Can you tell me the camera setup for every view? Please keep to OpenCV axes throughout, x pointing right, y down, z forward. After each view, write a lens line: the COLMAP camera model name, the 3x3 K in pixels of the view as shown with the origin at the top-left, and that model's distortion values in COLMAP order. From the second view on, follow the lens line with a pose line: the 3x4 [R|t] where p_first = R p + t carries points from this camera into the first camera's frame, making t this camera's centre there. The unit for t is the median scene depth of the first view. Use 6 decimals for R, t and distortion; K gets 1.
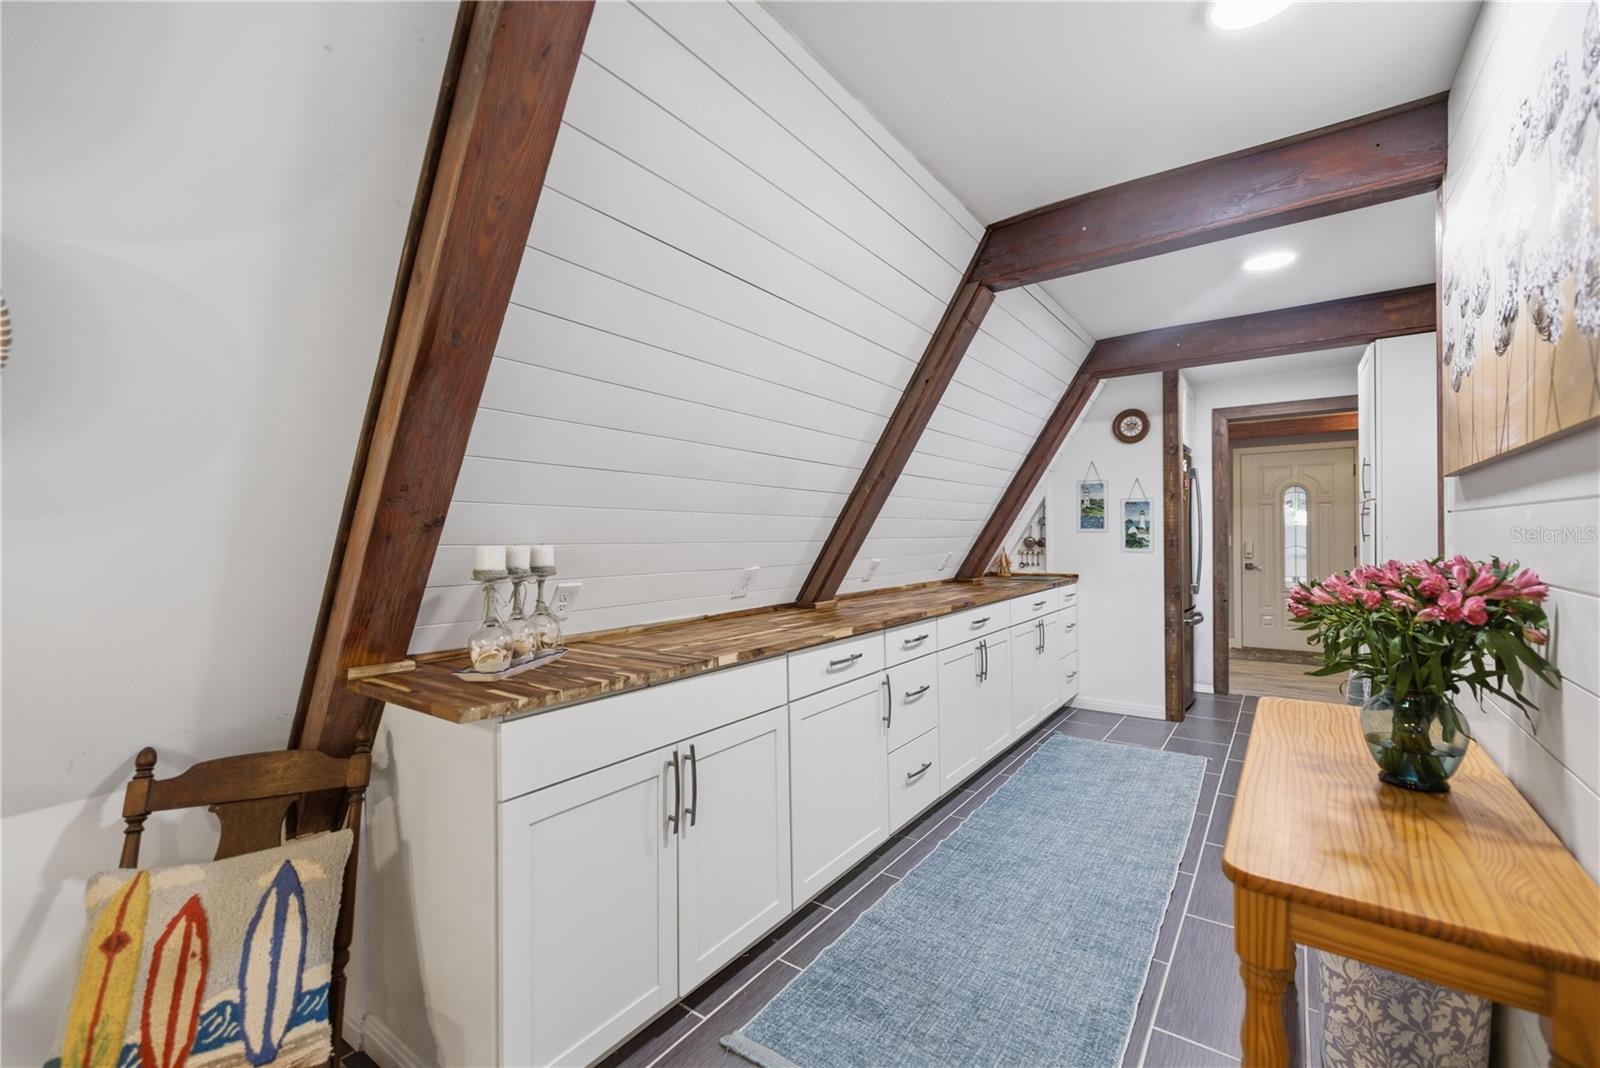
lens RADIAL K [[673.3, 0, 796.0], [0, 673.3, 538.1], [0, 0, 1]] dist [0.001148, 0.000431]
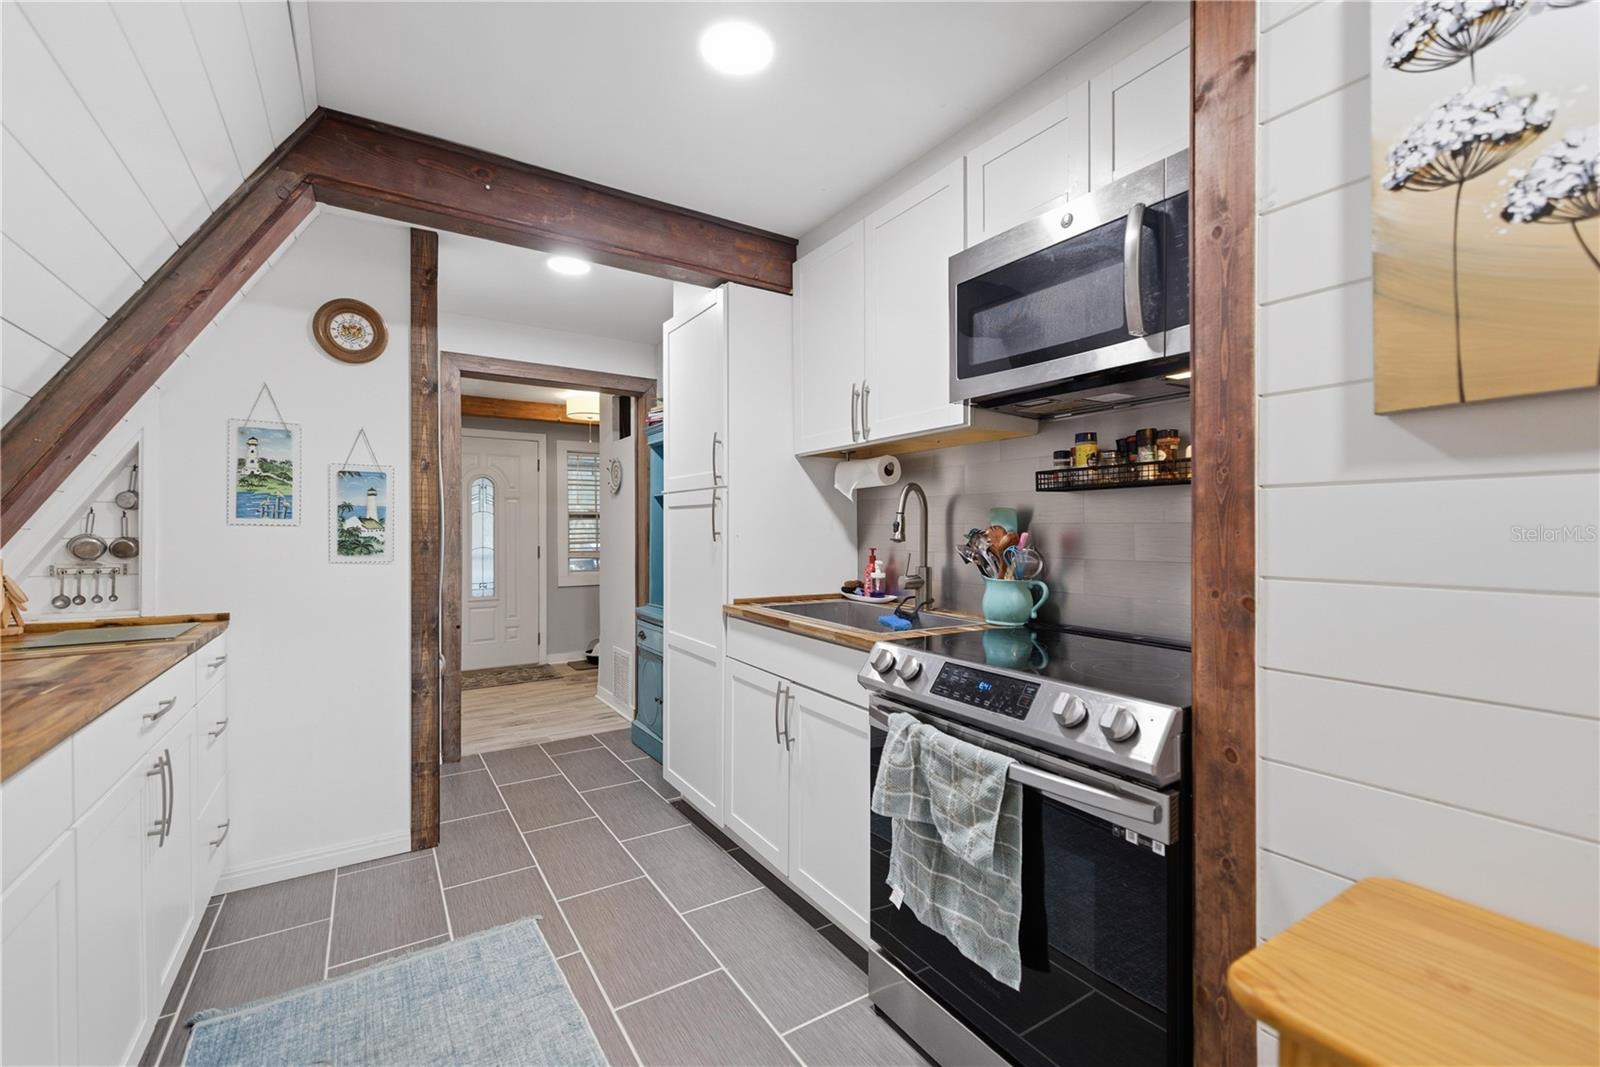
lens RADIAL K [[673.3, 0, 801.9], [0, 673.3, 530.3], [0, 0, 1]] dist [0.001148, 0.000431]
pose [[0.359746, 0.009931, 0.932997, 0.122854], [0.001434, 0.999936, -0.011196, 0.001049], [-0.933049, 0.005366, 0.359709, 0.468456]]
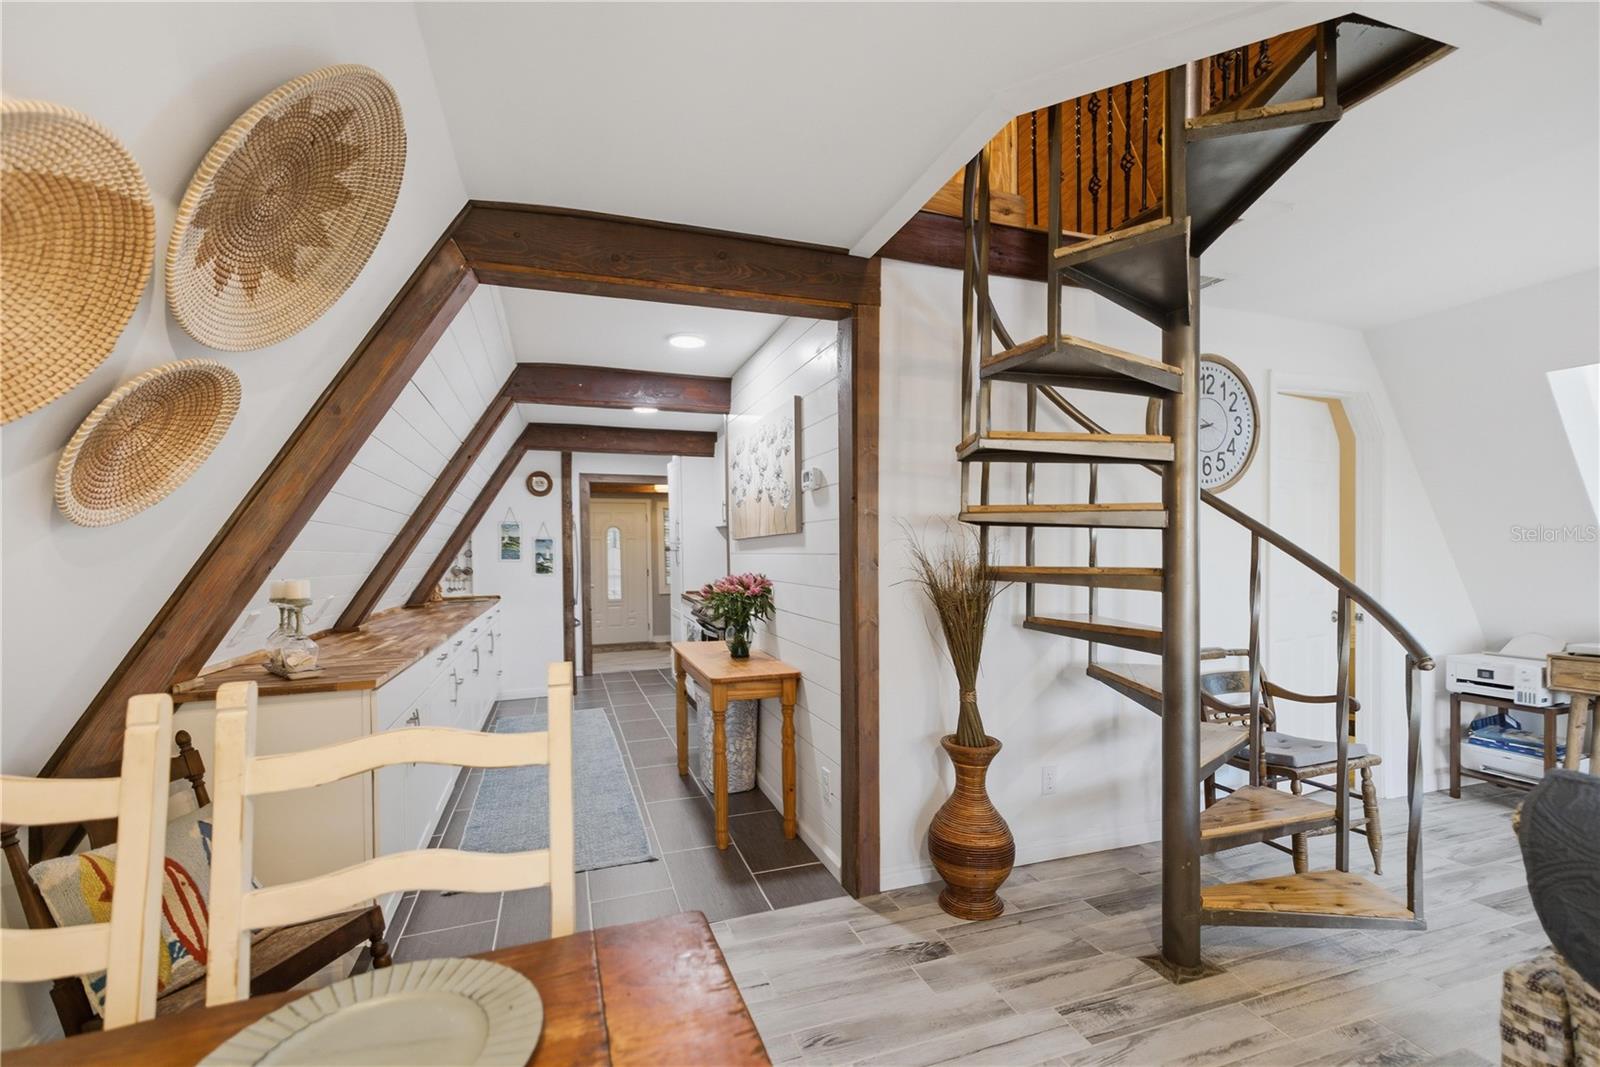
lens RADIAL K [[673.3, 0, 817.1], [0, 673.3, 545.4], [0, 0, 1]] dist [0.001148, 0.000431]
pose [[0.548735, 0.008445, 0.835954, -0.336462], [0.013217, 0.999736, -0.018775, -0.008843], [-0.835892, 0.021351, 0.548479, -0.217045]]
